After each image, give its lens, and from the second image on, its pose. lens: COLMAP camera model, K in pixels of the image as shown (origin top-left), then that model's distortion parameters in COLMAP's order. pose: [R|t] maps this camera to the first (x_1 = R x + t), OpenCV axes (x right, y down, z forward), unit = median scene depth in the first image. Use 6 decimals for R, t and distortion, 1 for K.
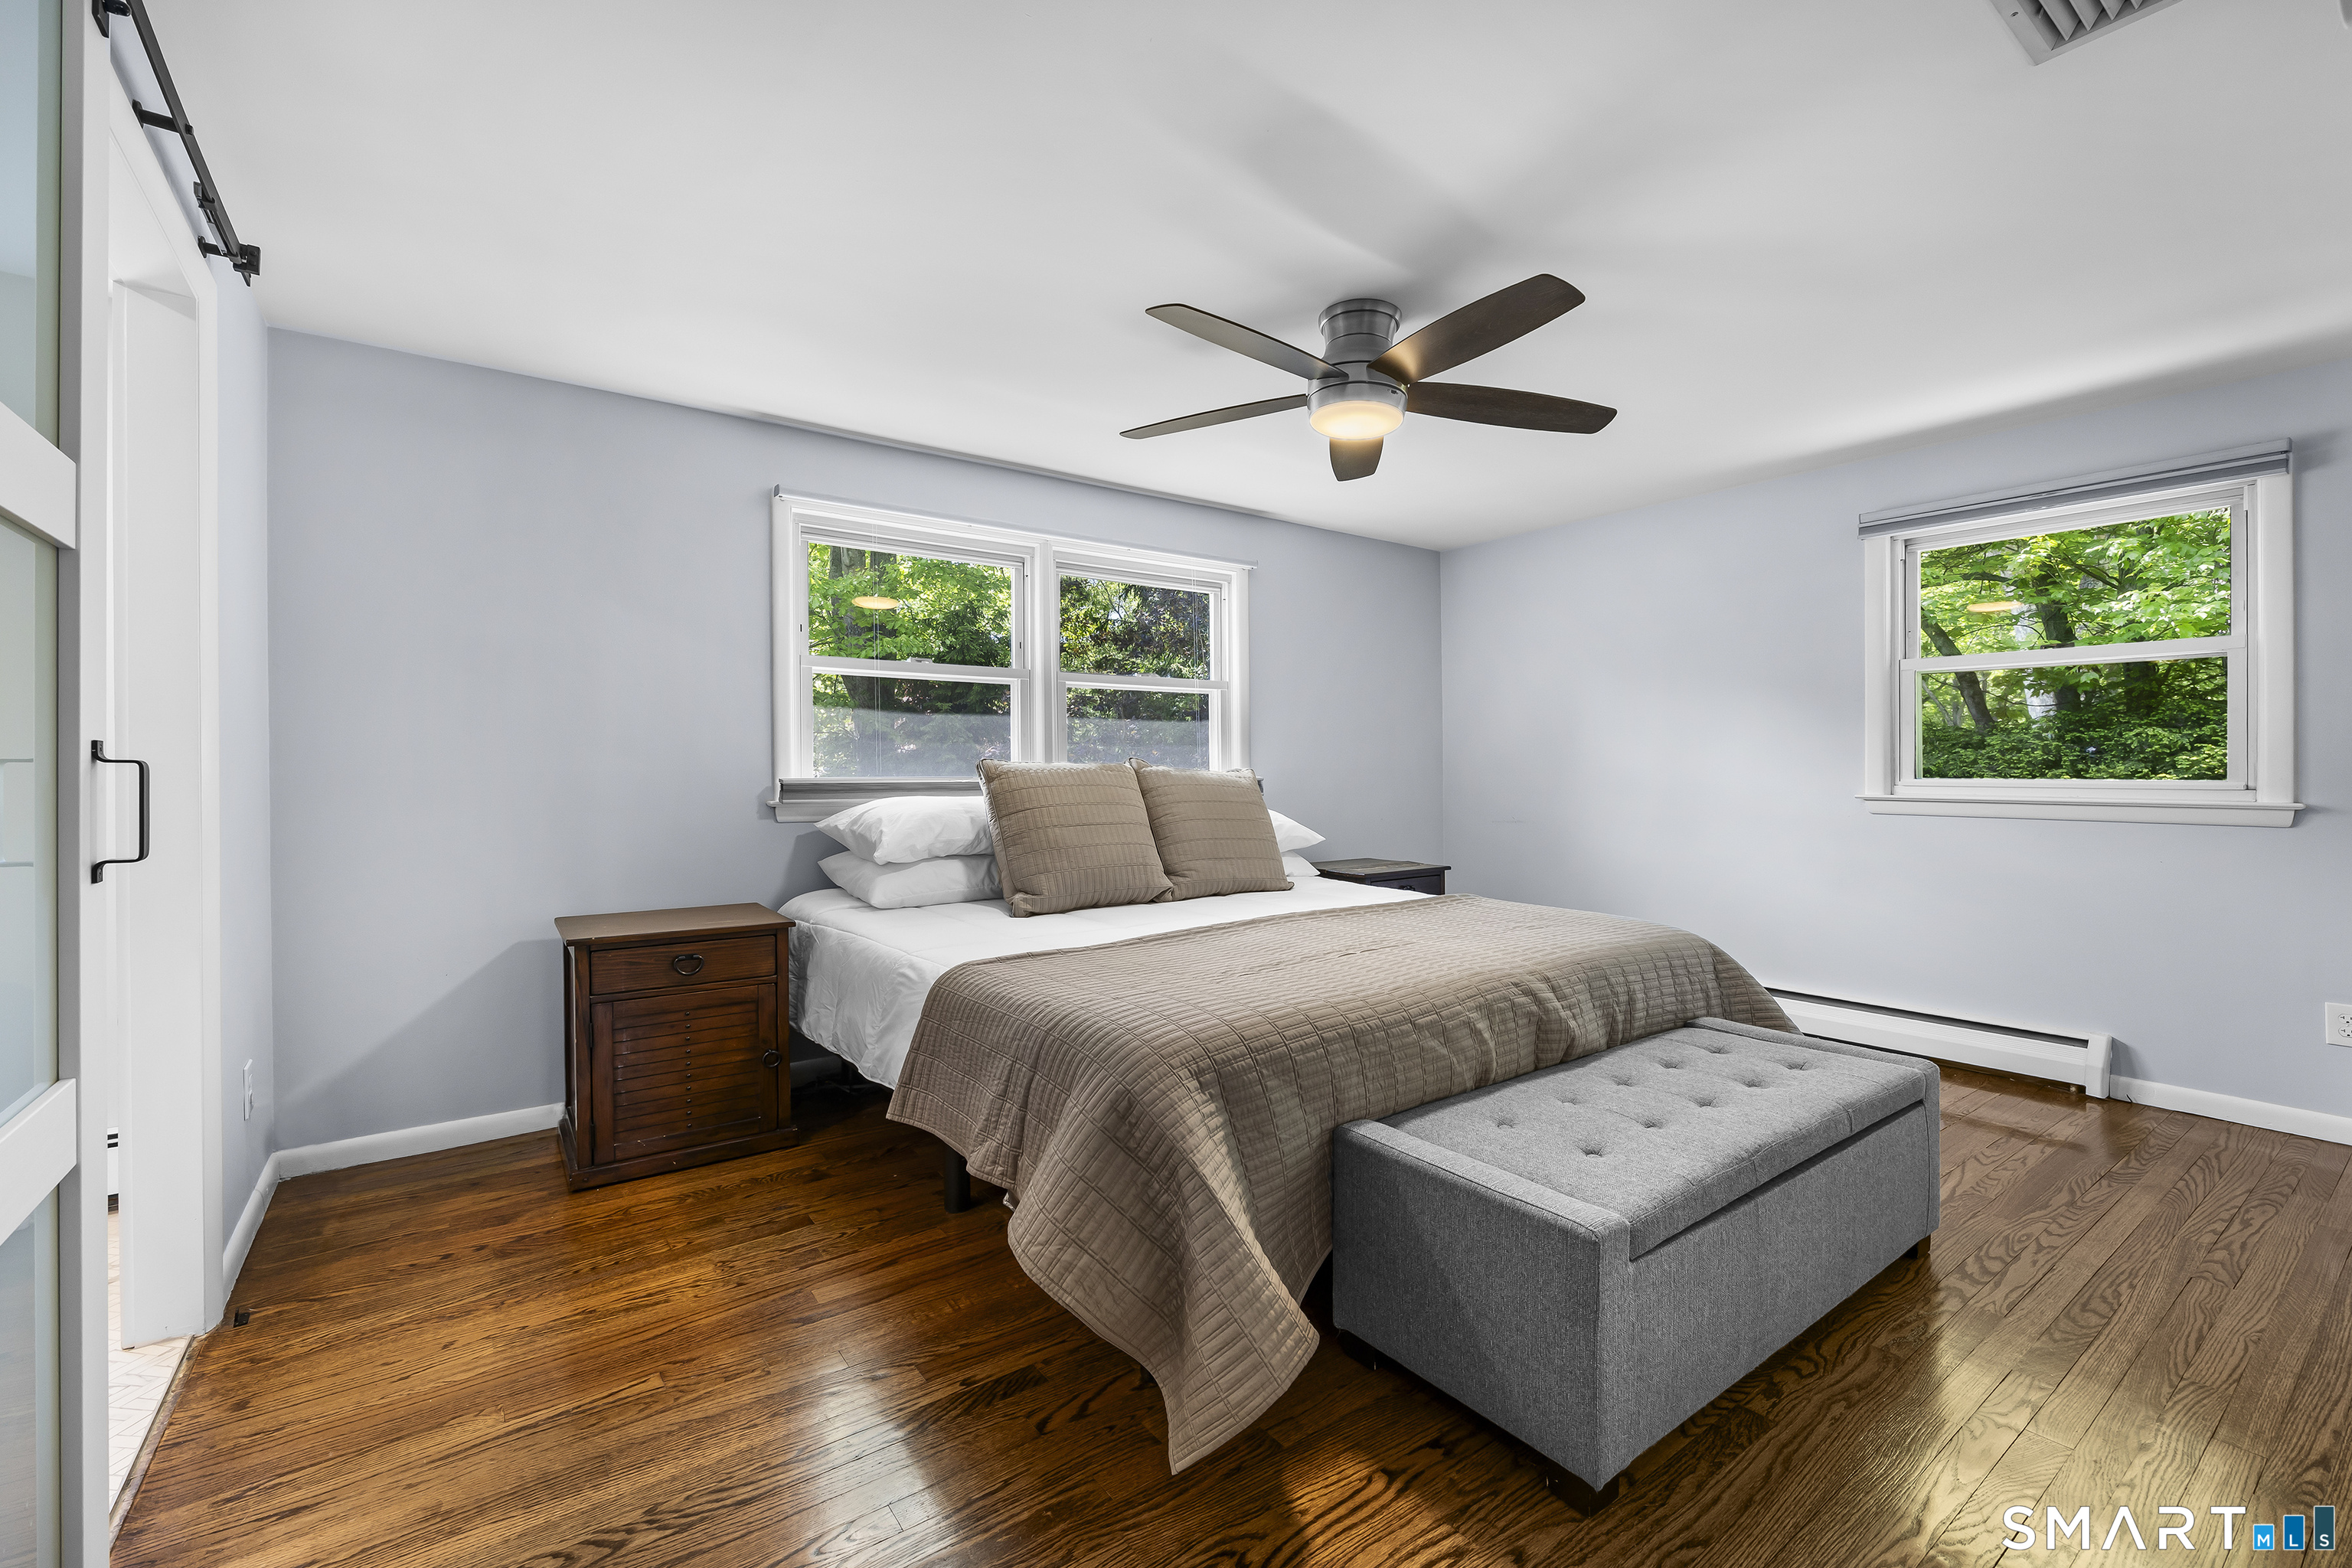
lens RADIAL K [[901.5, 0, 1167.2], [0, 901.5, 765.9], [0, 0, 1]] dist [0.005437, -0.001211]
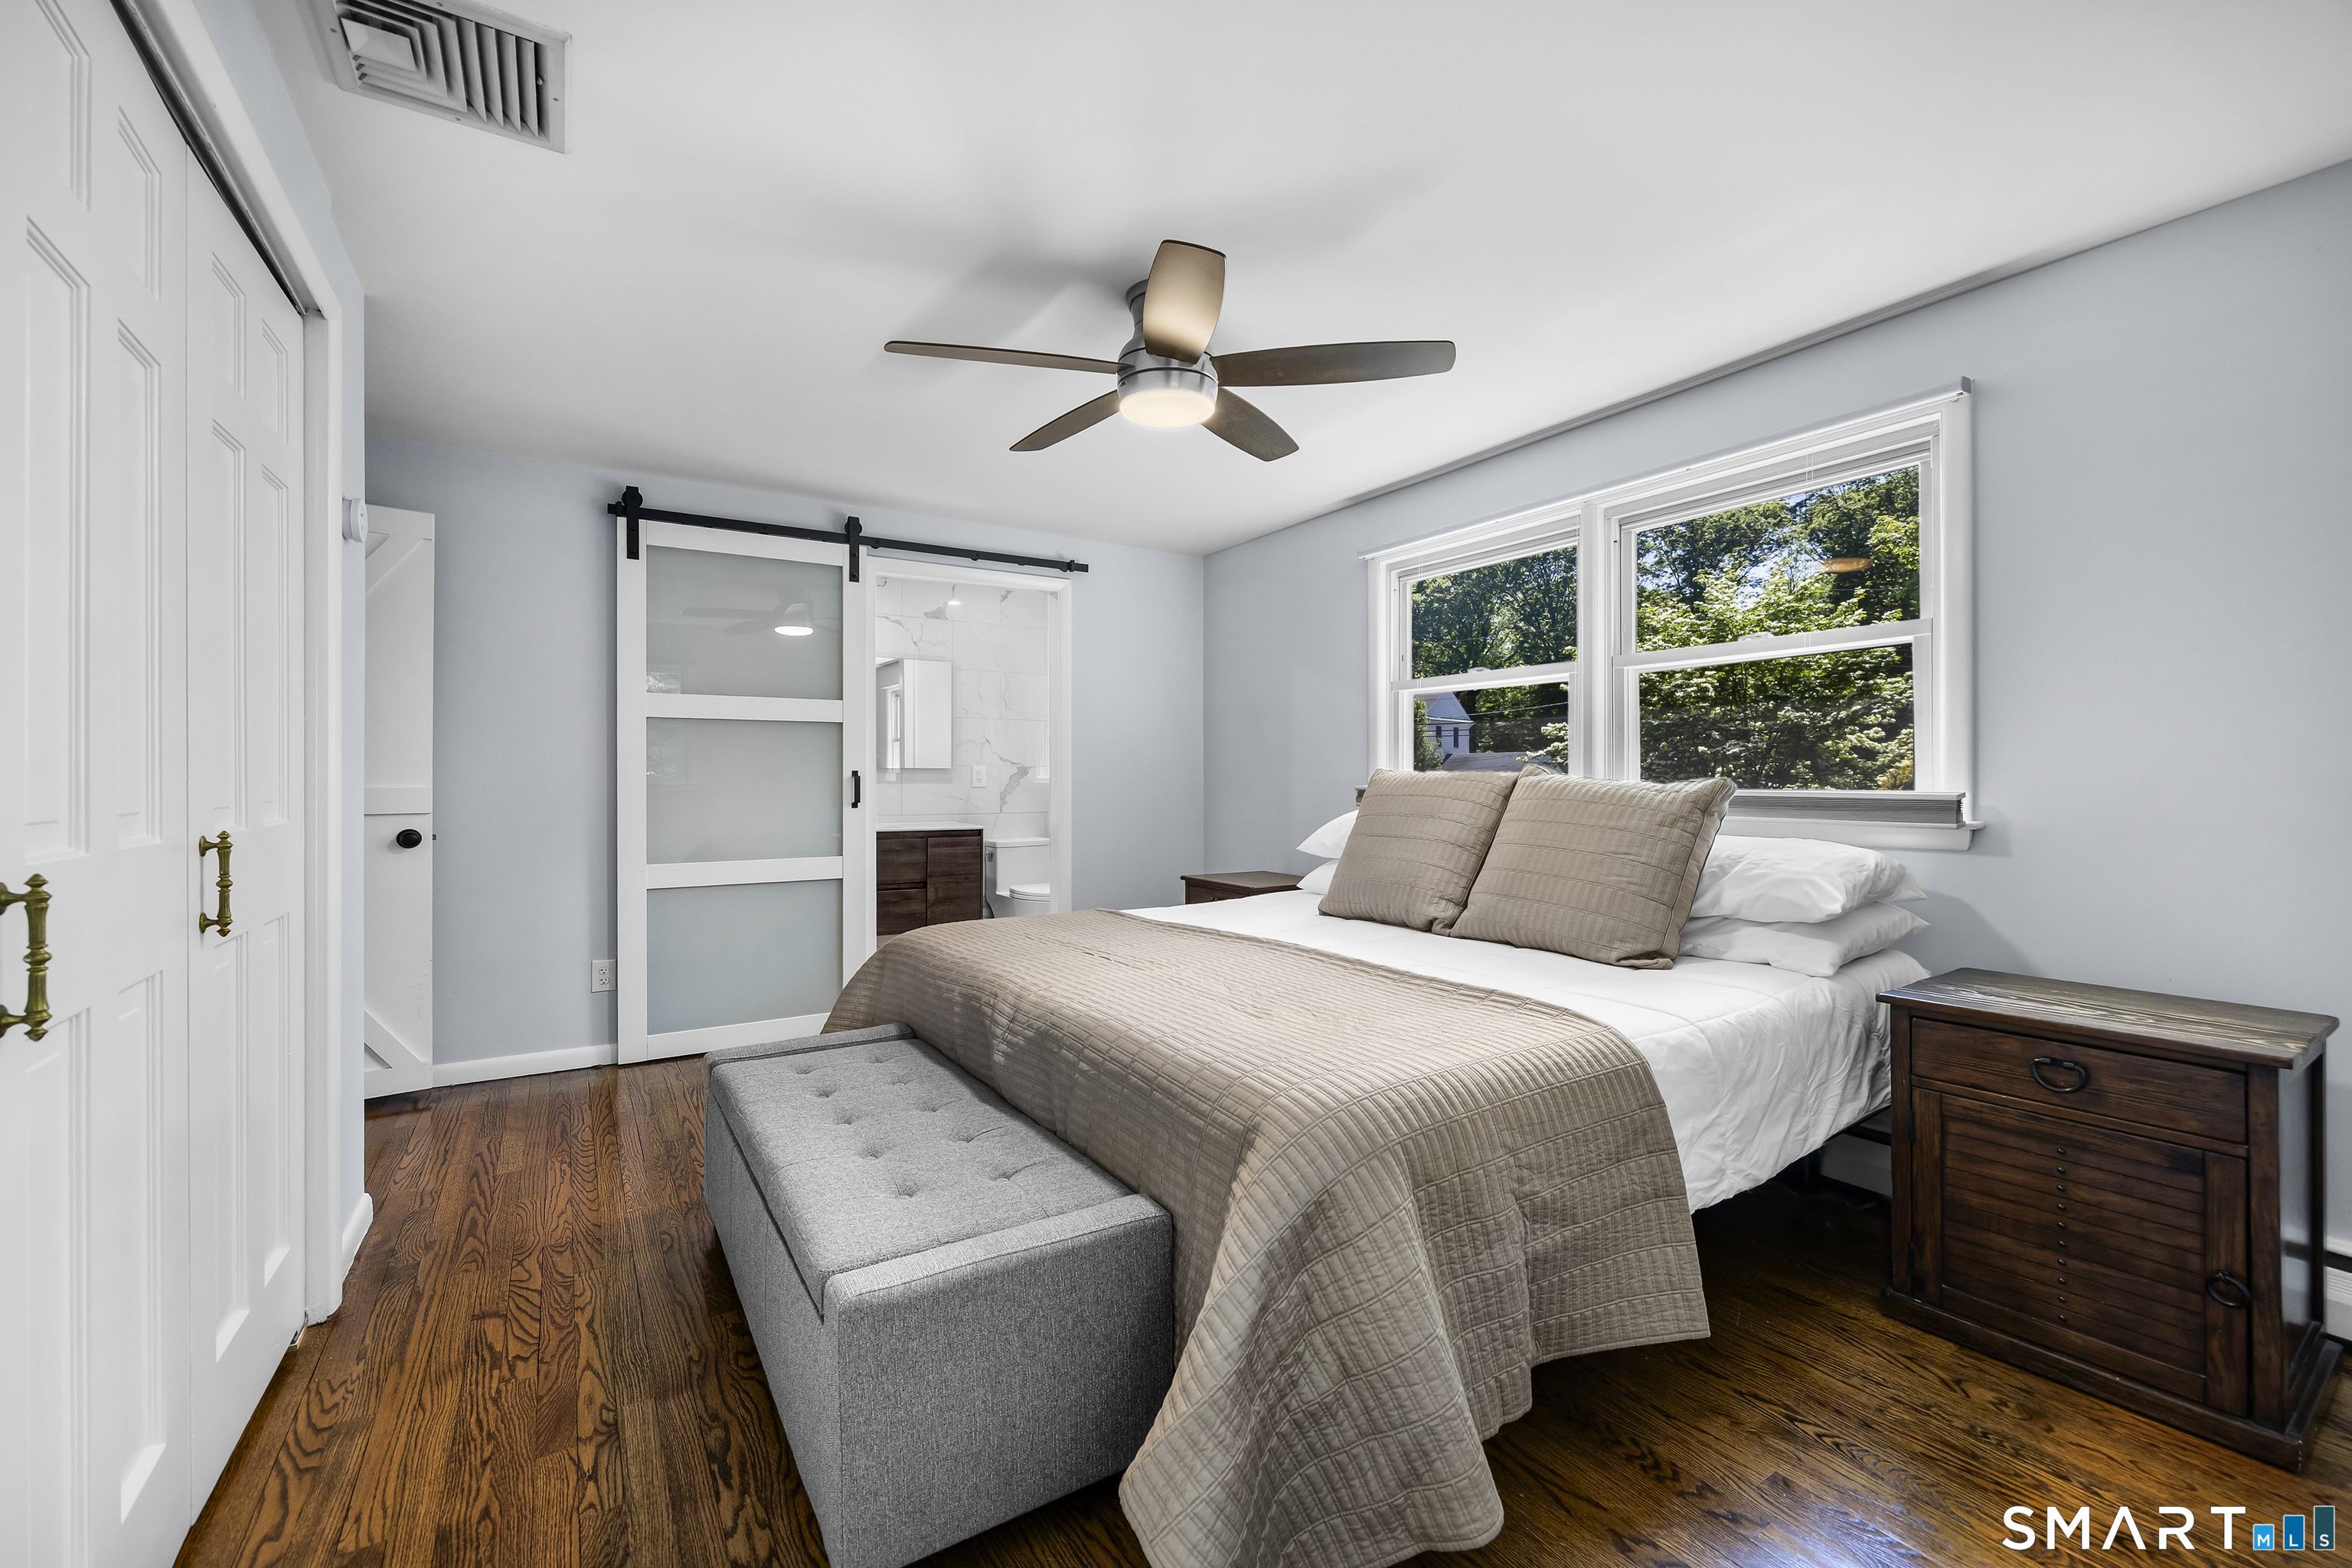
lens RADIAL K [[947.4, 0, 1165.2], [0, 947.4, 780.9], [0, 0, 1]] dist [-0.008359, 0.000140]
pose [[-0.007953, 0.004168, -0.999960, 0.884743], [0.003048, 0.999987, 0.004144, 0.001625], [0.999964, -0.003015, -0.007966, 0.743337]]
